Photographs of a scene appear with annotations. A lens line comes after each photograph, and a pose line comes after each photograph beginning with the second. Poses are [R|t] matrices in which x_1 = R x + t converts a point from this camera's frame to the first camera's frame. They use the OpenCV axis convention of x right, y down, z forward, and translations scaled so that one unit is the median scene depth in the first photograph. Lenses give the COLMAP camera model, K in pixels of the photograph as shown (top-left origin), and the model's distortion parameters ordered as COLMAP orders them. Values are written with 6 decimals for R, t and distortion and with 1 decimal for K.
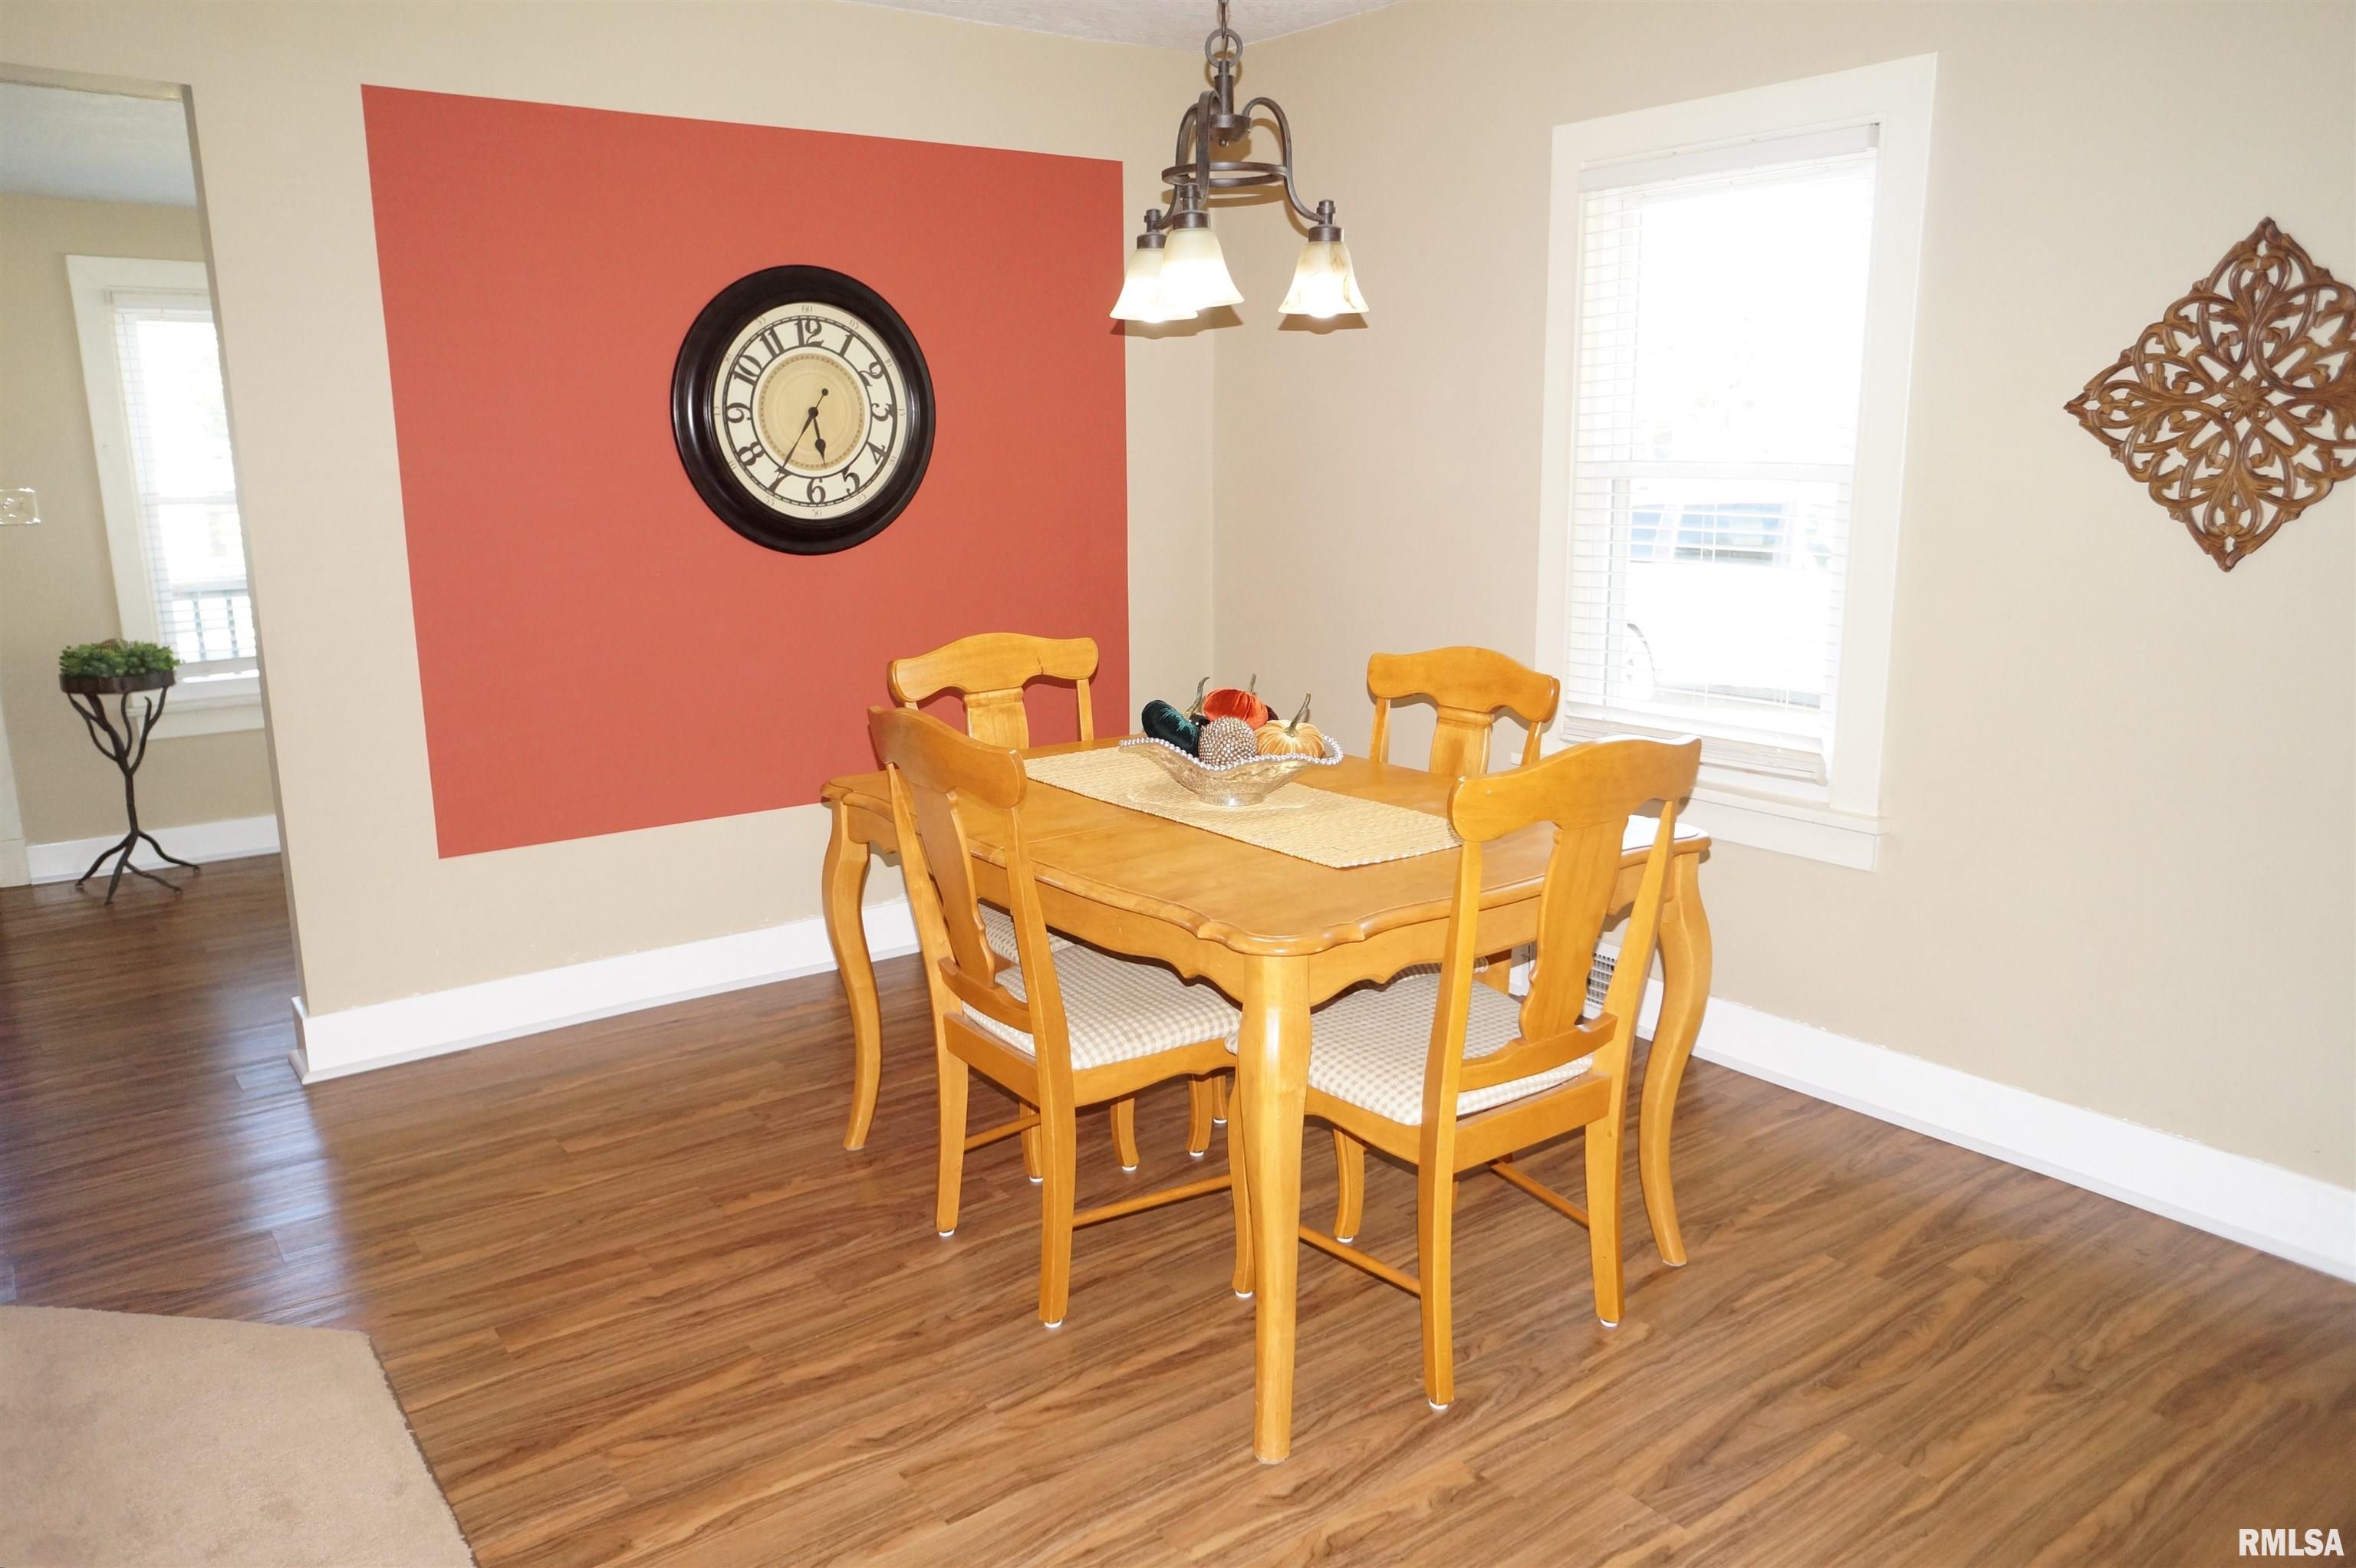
lens RADIAL K [[1608.1, 0, 1152.4], [0, 1608.1, 786.7], [0, 0, 1]] dist [-0.065845, 0.088071]
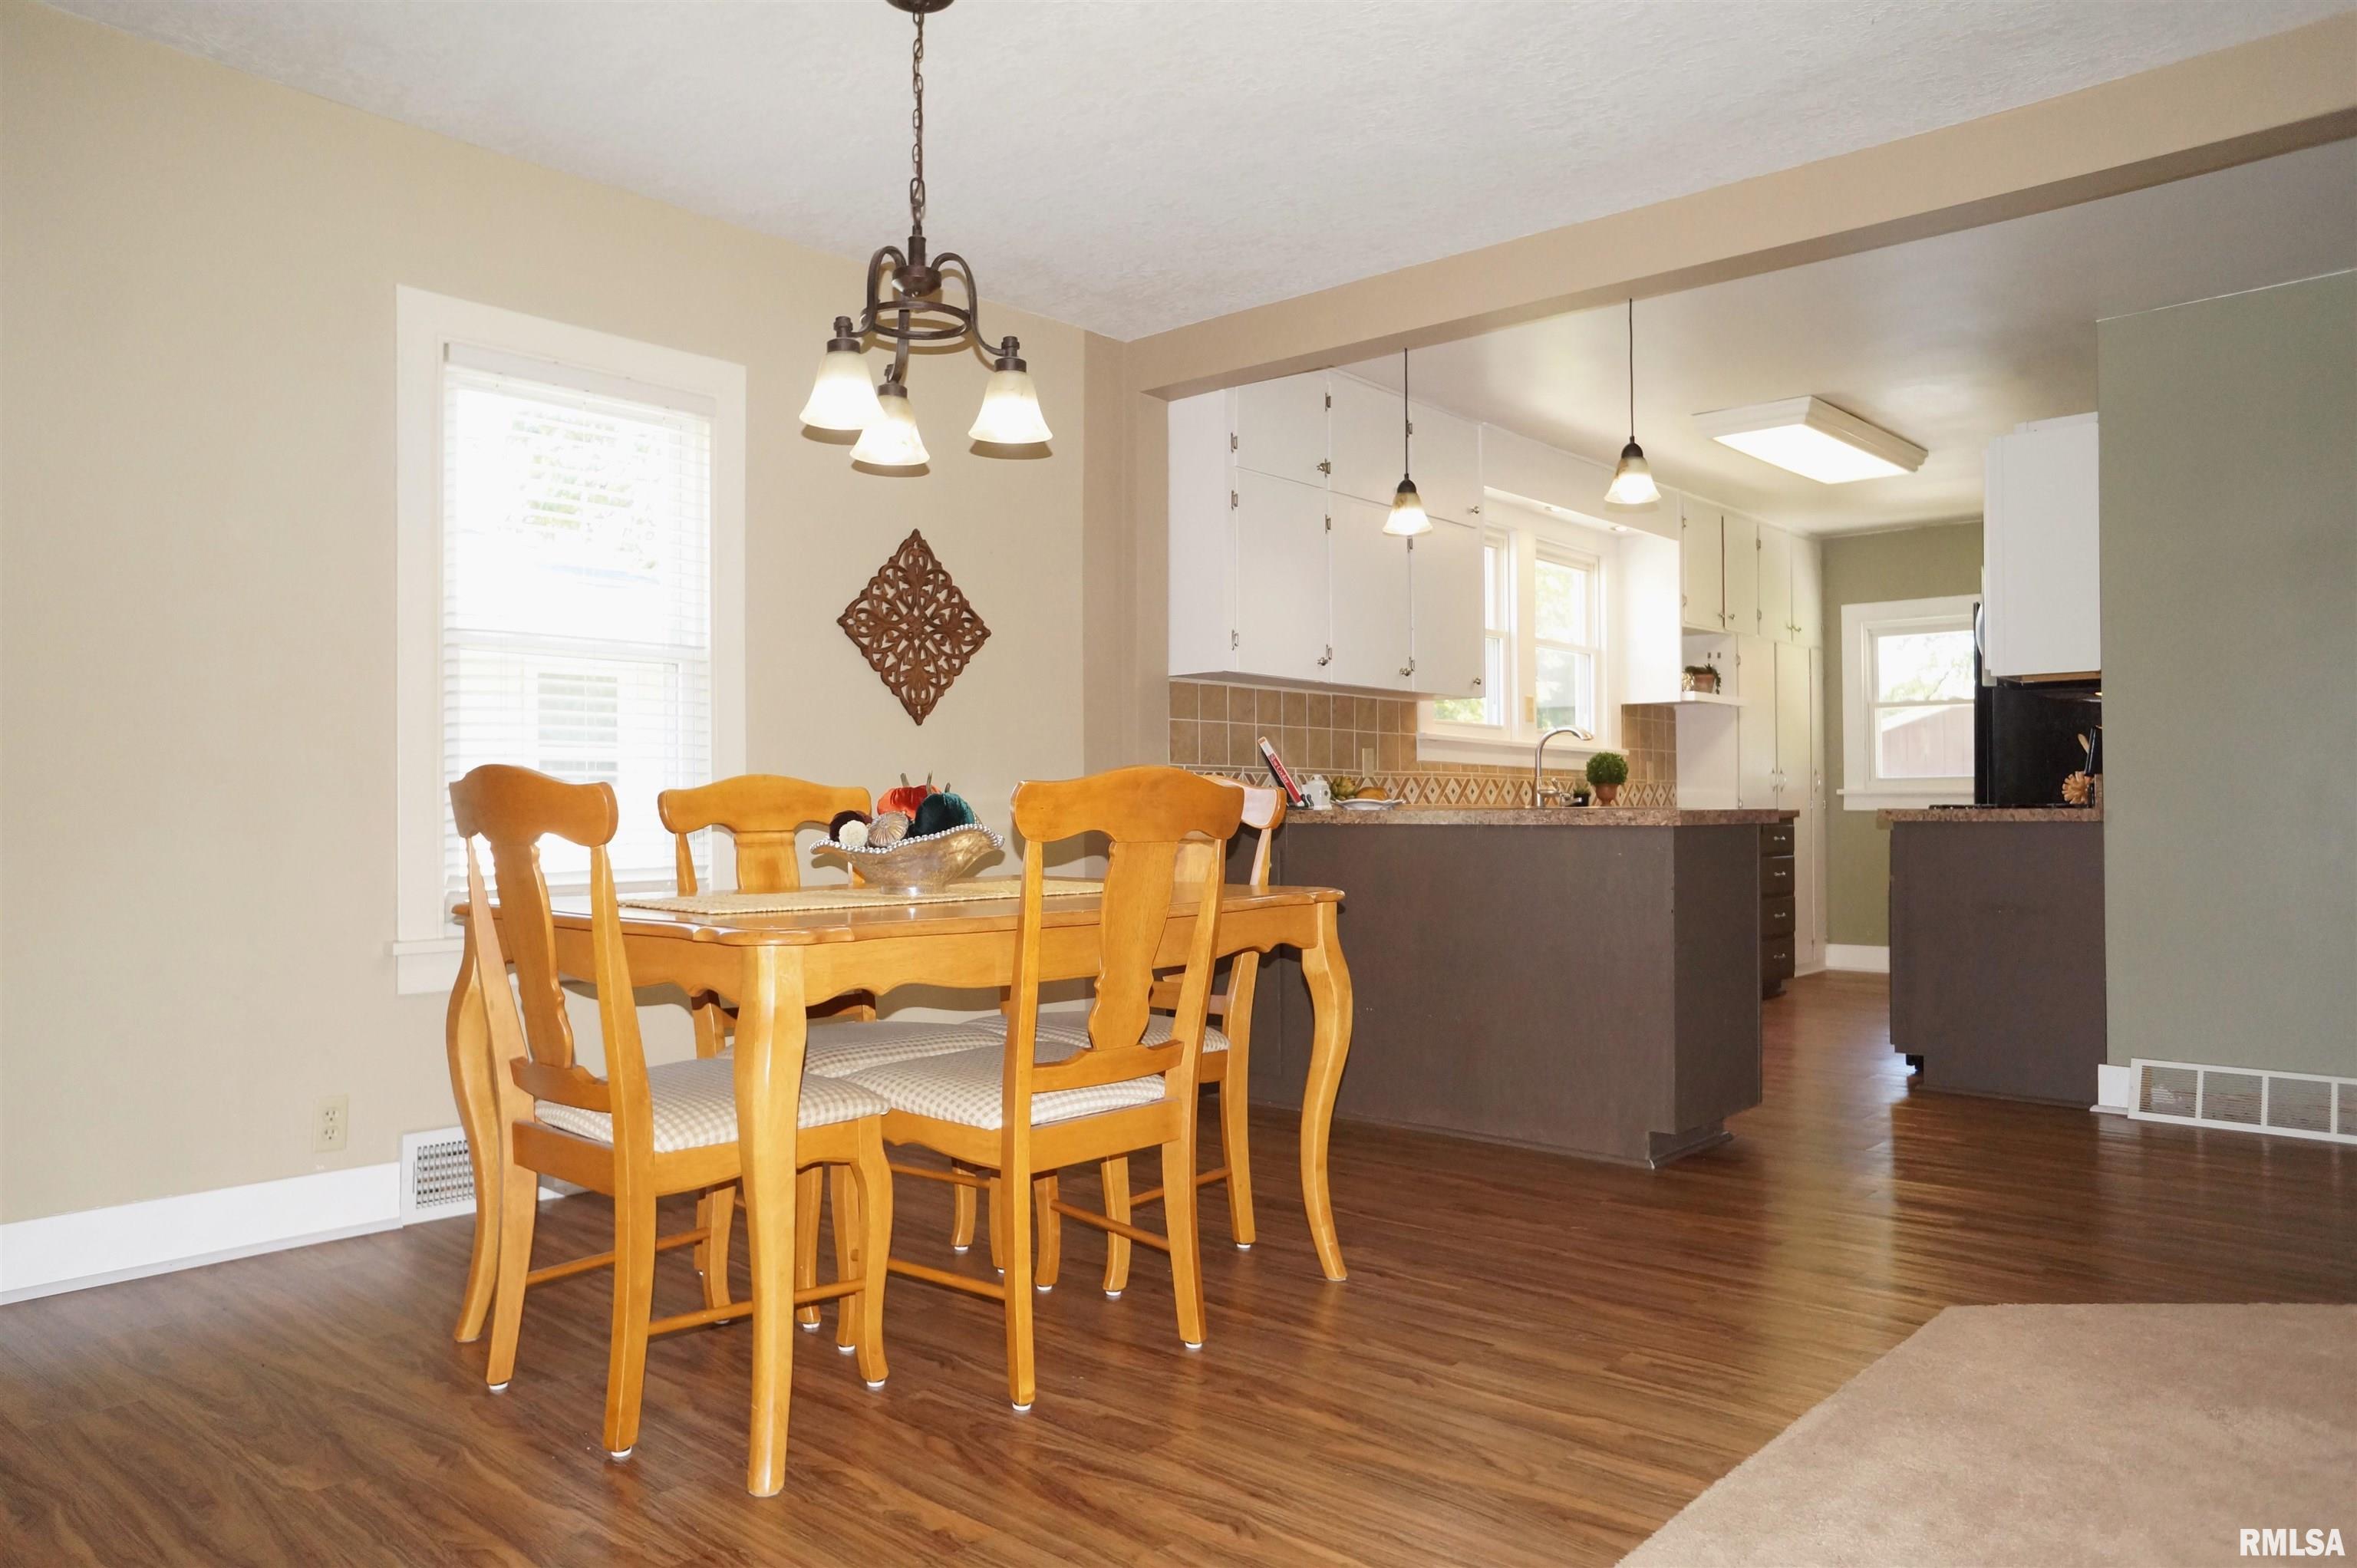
lens RADIAL K [[1608.8, 0, 1152.9], [0, 1608.8, 786.7], [0, 0, 1]] dist [-0.065845, 0.088071]
pose [[-0.193603, 0.026175, 0.980731, -1.055661], [0.214663, 0.976552, 0.016313, -0.045693], [-0.957307, 0.213685, -0.194682, 1.106284]]
